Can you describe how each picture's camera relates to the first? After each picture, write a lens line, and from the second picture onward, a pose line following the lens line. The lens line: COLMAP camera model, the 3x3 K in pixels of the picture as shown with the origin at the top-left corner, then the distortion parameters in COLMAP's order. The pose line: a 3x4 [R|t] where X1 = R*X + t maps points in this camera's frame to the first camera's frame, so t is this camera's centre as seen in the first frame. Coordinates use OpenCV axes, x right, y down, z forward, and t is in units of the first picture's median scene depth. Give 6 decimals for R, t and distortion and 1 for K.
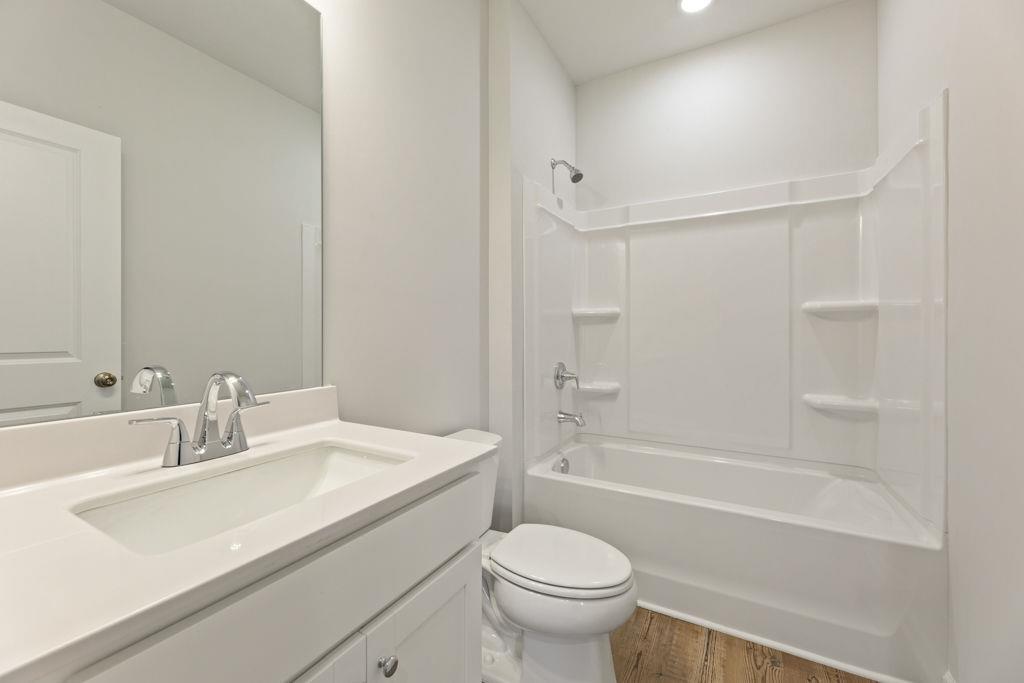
lens RADIAL K [[414.1, 0, 512.8], [0, 414.1, 337.9], [0, 0, 1]] dist [-0.003643, 0.000348]
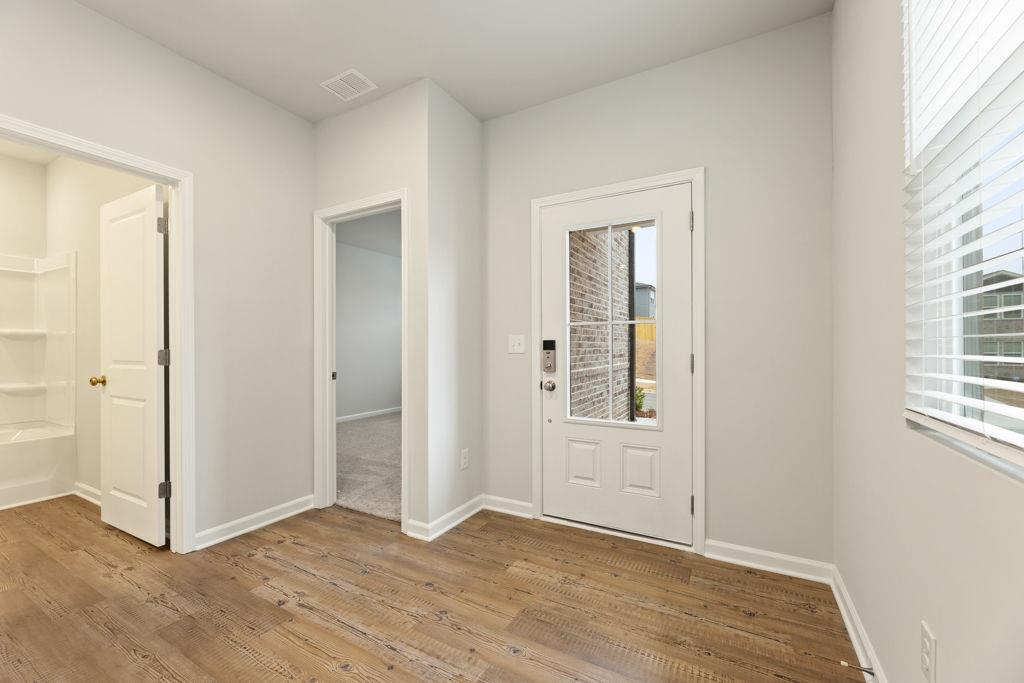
lens RADIAL K [[414.1, 0, 513.1], [0, 414.1, 343.0], [0, 0, 1]] dist [-0.003643, 0.000348]
pose [[0.003206, 0.002932, 0.999991, -0.999576], [0.003361, 0.999990, -0.002943, -0.017530], [-0.999989, 0.003370, 0.003196, -1.146971]]
